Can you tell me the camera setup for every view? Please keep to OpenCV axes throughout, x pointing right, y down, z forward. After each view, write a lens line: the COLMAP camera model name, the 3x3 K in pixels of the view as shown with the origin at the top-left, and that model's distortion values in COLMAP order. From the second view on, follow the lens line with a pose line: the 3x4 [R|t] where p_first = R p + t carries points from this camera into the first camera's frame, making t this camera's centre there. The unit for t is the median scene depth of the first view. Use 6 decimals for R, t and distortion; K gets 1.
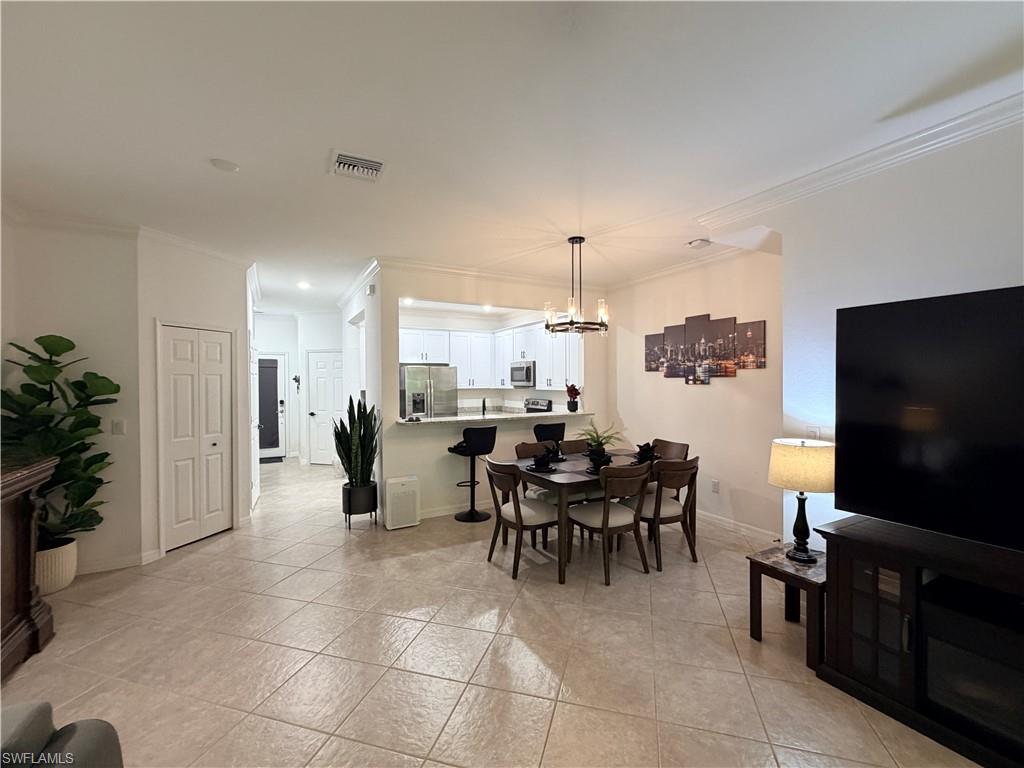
lens RADIAL K [[449.6, 0, 512.0], [0, 449.6, 384.0], [0, 0, 1]] dist [-0.000480, -0.000061]
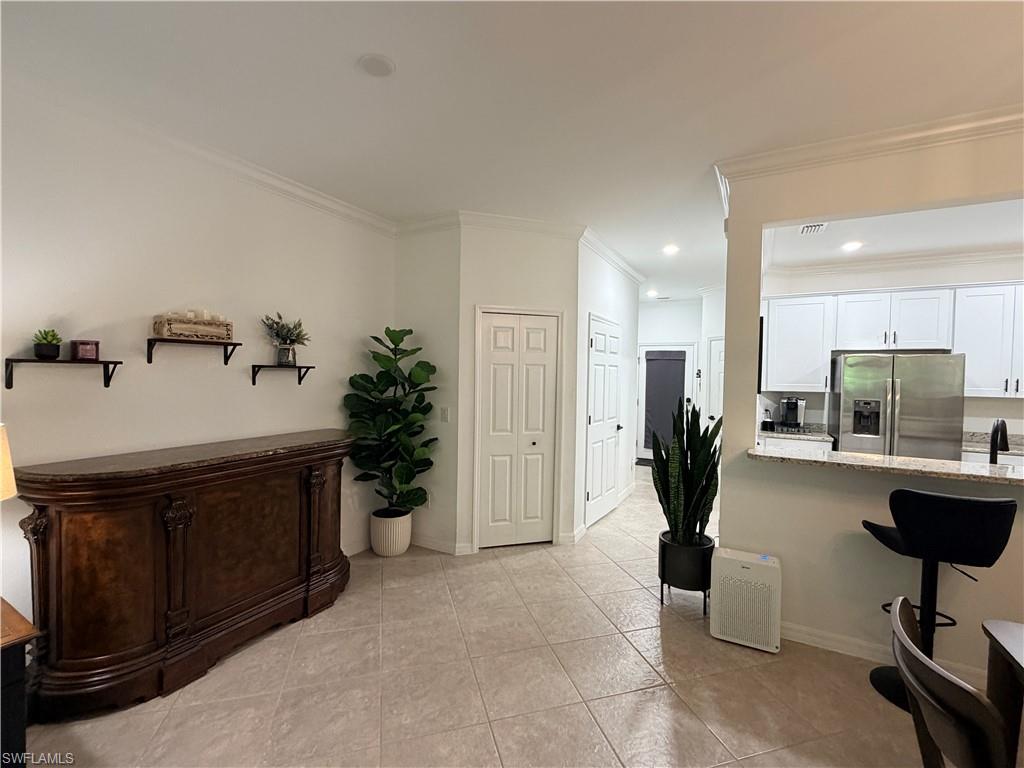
lens RADIAL K [[449.5, 0, 512.0], [0, 449.5, 384.0], [0, 0, 1]] dist [0.001827, -0.000248]
pose [[0.539905, 0.035429, -0.840980, 0.052418], [-0.028858, 0.999306, 0.023573, -0.002048], [0.841231, 0.011542, 0.540553, 0.437870]]
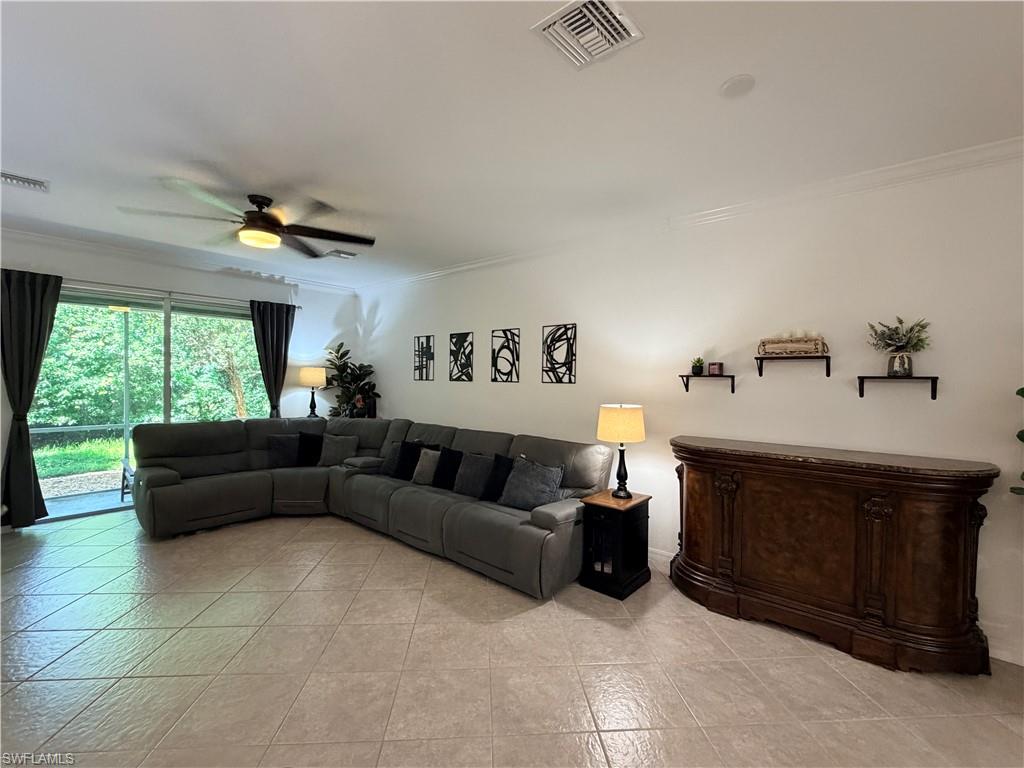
lens RADIAL K [[449.6, 0, 512.0], [0, 449.6, 384.0], [0, 0, 1]] dist [-0.000480, -0.000061]
pose [[-0.936911, 0.001362, -0.349564, -0.013276], [-0.008552, 0.999604, 0.026814, -0.005027], [0.349462, 0.028112, -0.936529, 0.856976]]
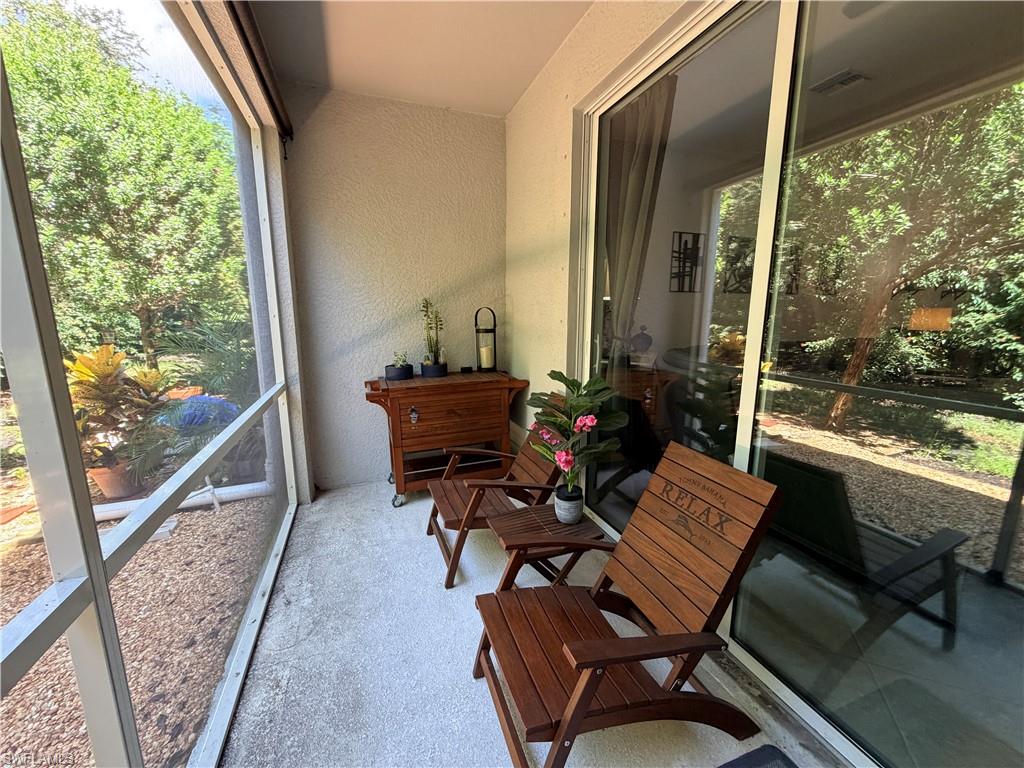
lens RADIAL K [[407.6, 0, 512.0], [0, 407.6, 384.0], [0, 0, 1]] dist [-0.001025, -0.000115]
pose [[-0.141909, 0.184811, -0.972475, 0.690673], [-0.009039, 0.982134, 0.187966, 0.049997], [0.989838, 0.035464, -0.137703, -0.563576]]
